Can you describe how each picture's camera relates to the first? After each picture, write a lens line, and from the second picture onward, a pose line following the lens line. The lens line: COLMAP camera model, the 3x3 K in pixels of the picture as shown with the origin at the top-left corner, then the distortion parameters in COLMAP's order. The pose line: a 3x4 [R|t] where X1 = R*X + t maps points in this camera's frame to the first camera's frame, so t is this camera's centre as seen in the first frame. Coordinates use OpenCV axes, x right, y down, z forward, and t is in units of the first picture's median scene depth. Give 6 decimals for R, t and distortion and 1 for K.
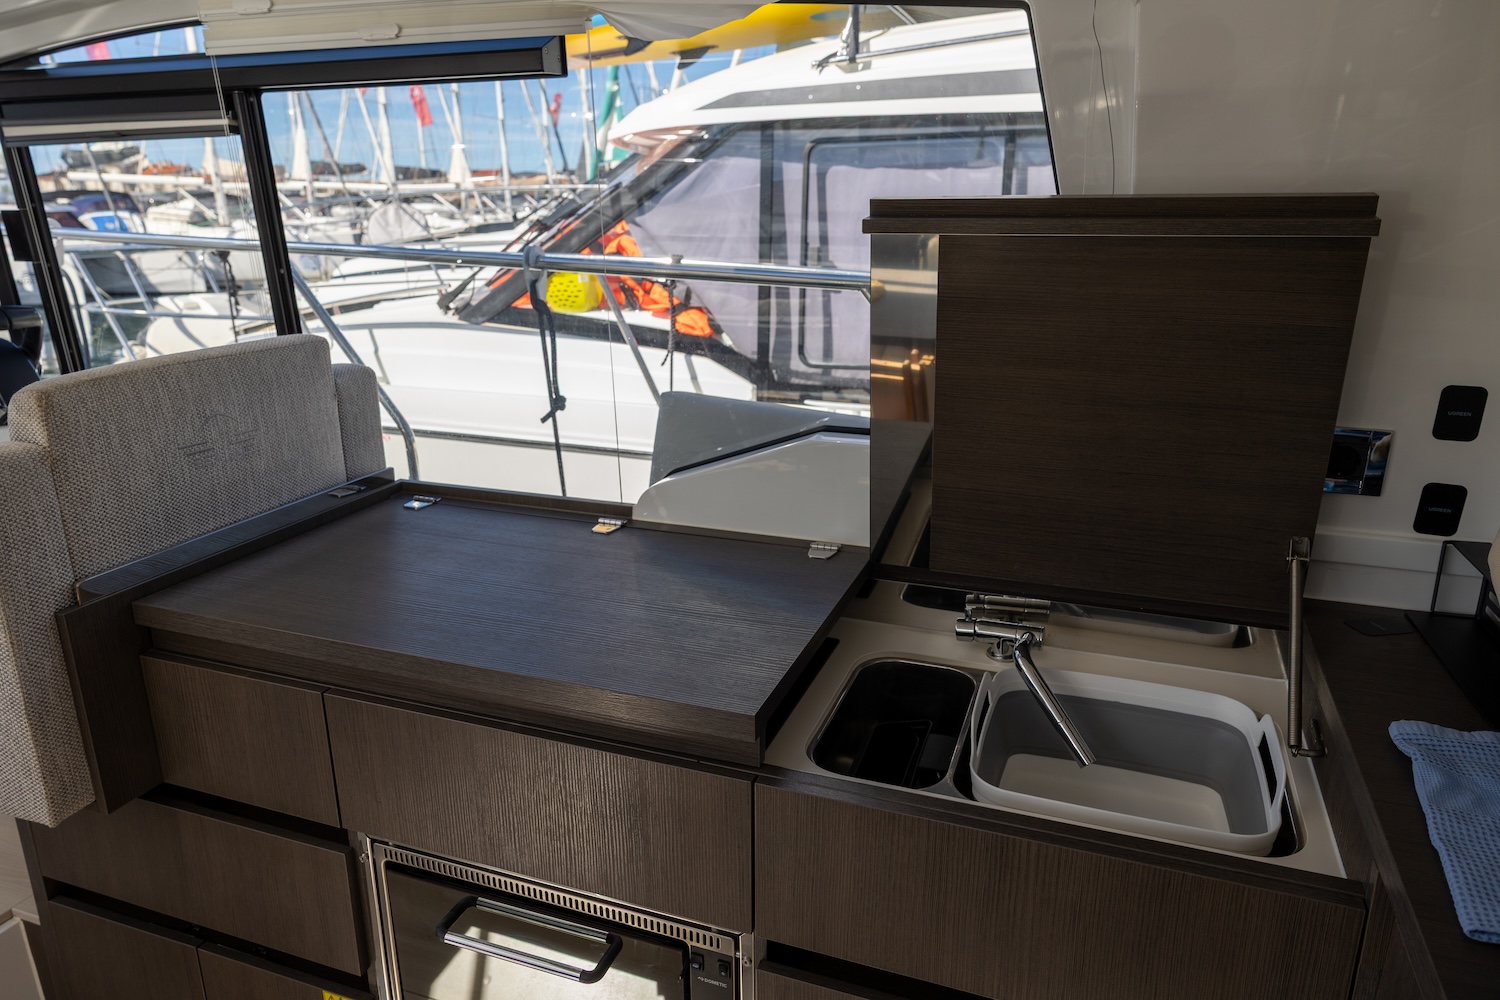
lens RADIAL K [[1005.4, 0, 748.0], [0, 1005.4, 495.7], [0, 0, 1]] dist [-0.002195, 0.008252]
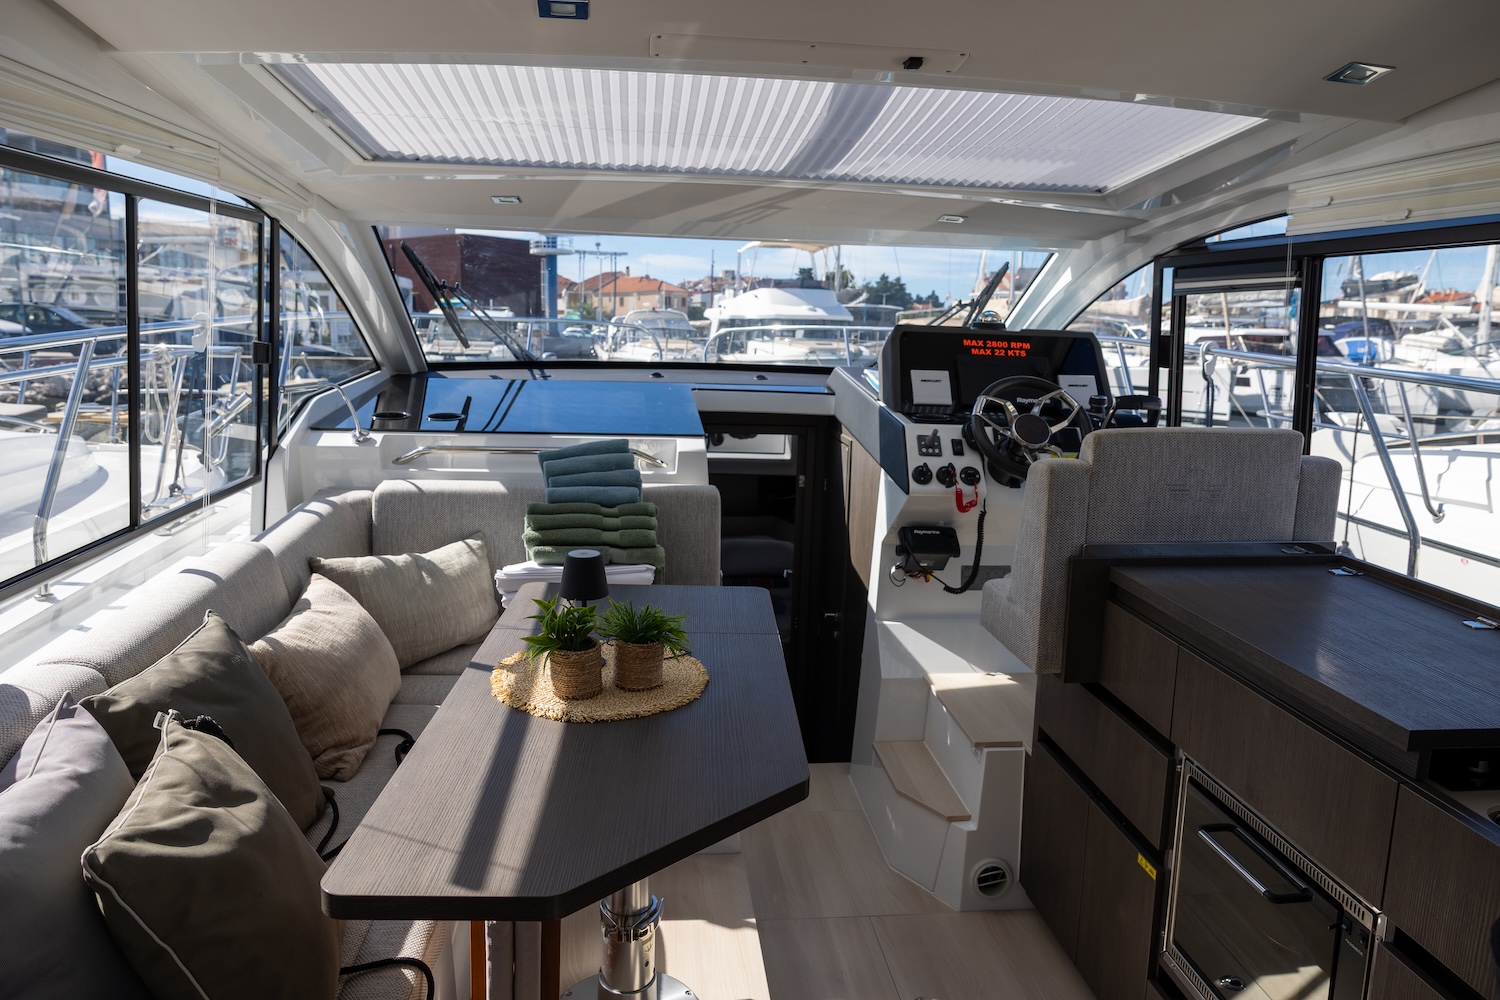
lens RADIAL K [[1005.4, 0, 752.4], [0, 1005.4, 500.2], [0, 0, 1]] dist [-0.002195, 0.008252]
pose [[0.449621, 0.176601, -0.875587, 0.425634], [-0.275089, 0.959992, 0.052365, 0.058801], [0.849804, 0.217320, 0.480213, -0.248524]]
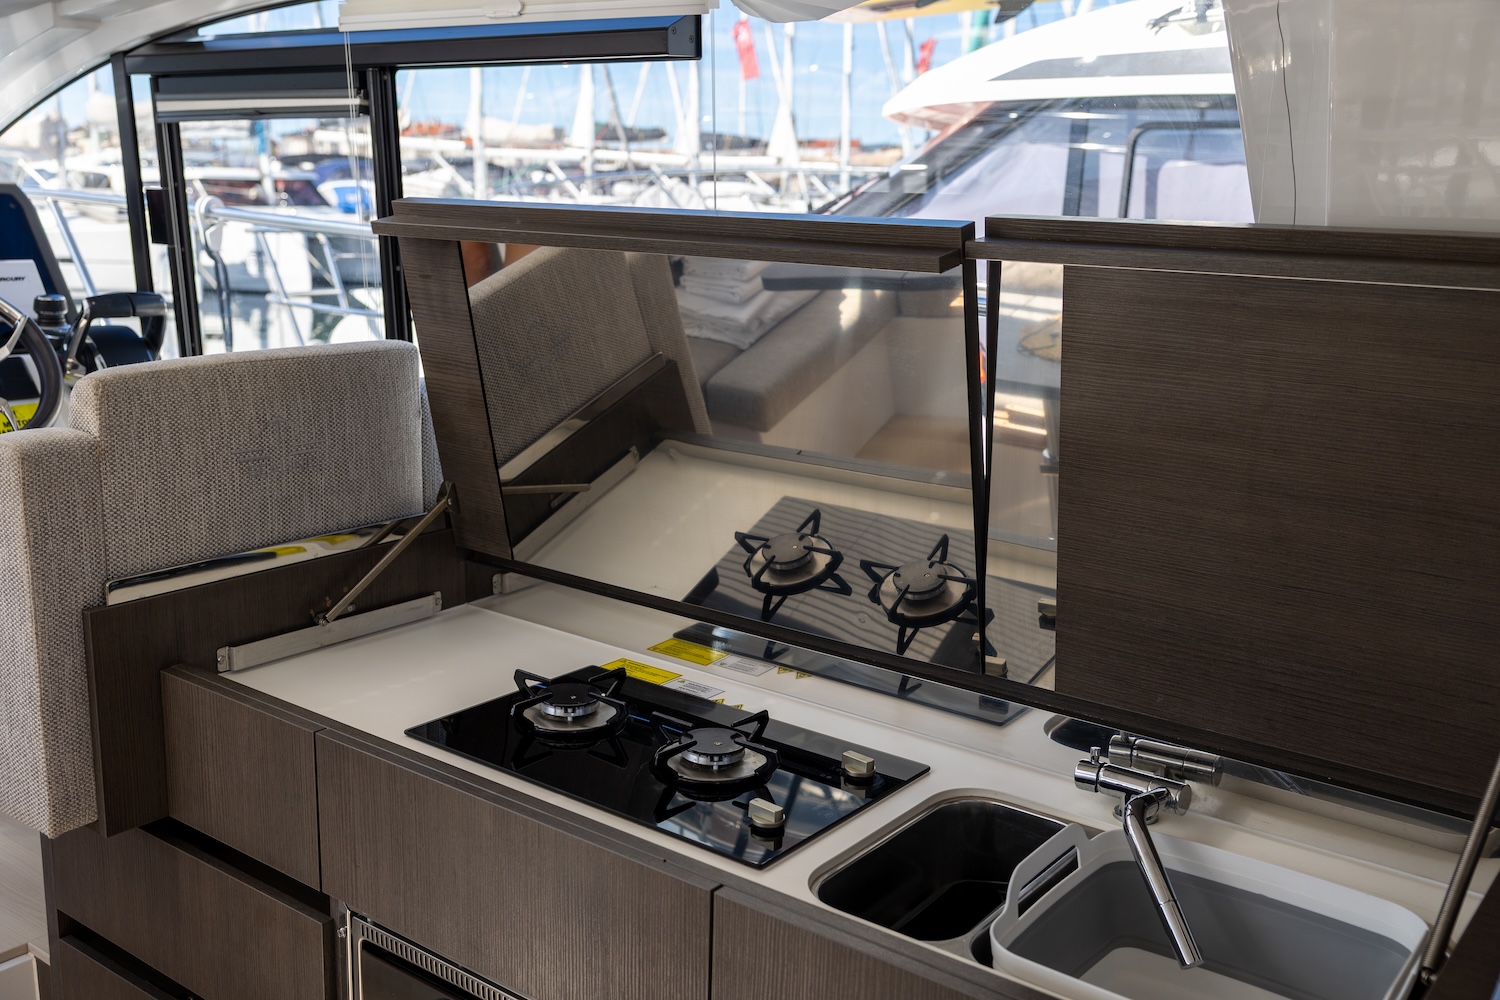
lens RADIAL K [[1475.9, 0, 754.8], [0, 1475.9, 489.4], [0, 0, 1]] dist [-0.000212, 0.000000]
pose [[0.956258, 0.089715, -0.278427, 0.216007], [-0.112279, 0.991472, -0.066149, 0.017226], [0.270118, 0.094517, 0.958177, -0.129006]]
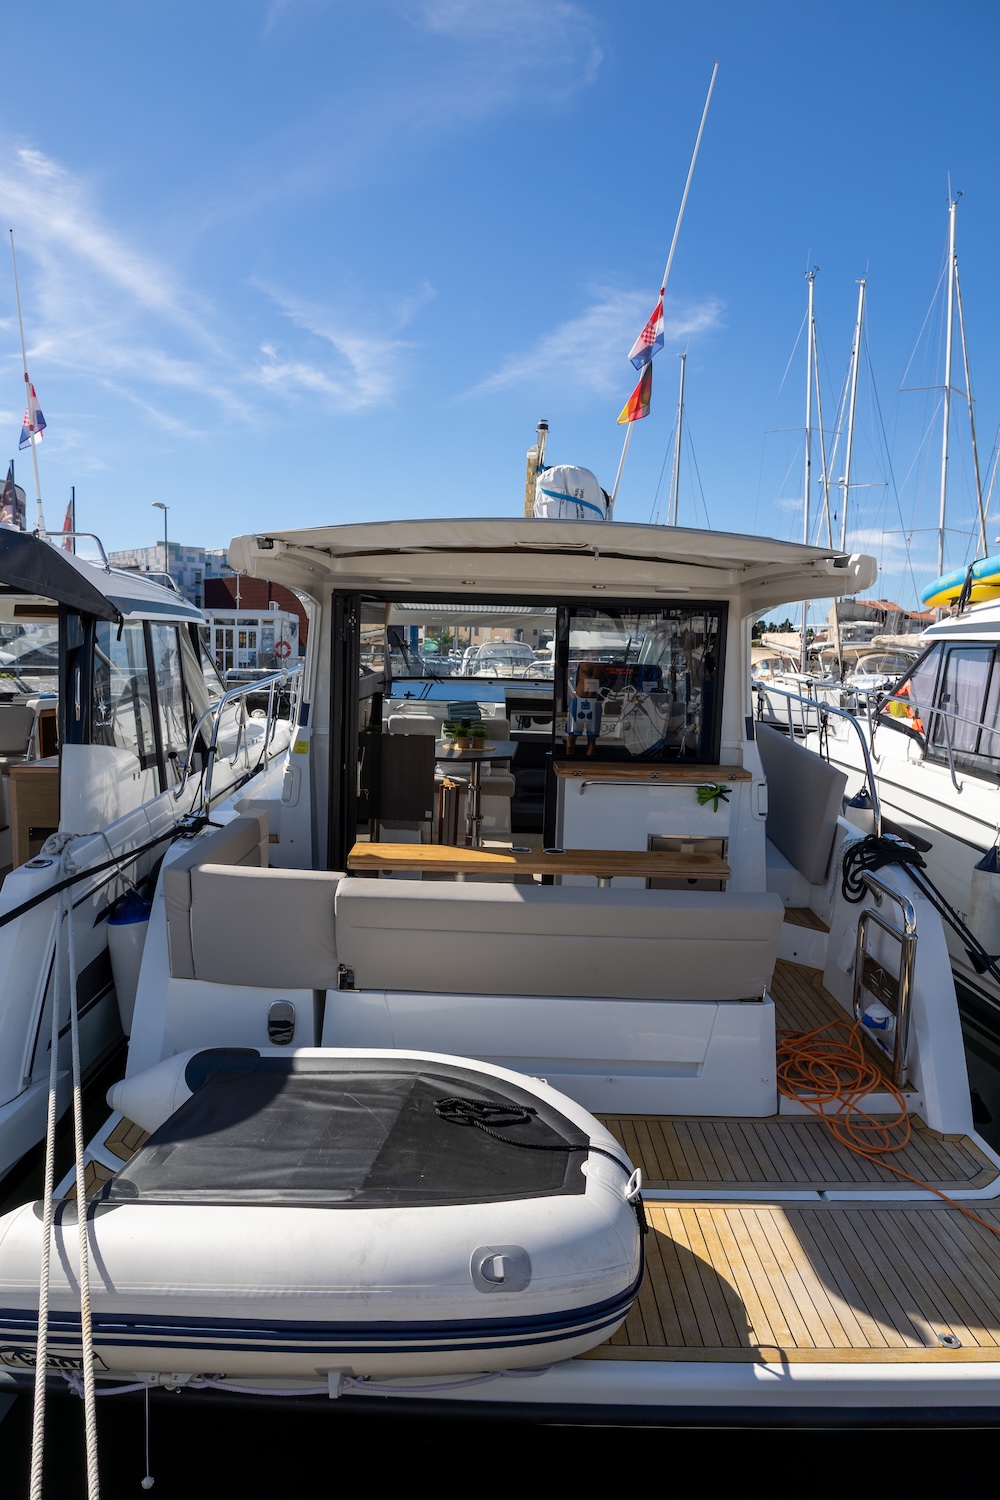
lens RADIAL K [[1005.4, 0, 503.1], [0, 1005.4, 749.7], [0, 0, 1]] dist [-0.002195, 0.008252]
pose [[0.357383, 0.114626, -0.926897, 2.739698], [-0.288392, 0.957485, 0.007214, 0.214664], [0.888317, 0.264731, 0.375246, -1.052892]]
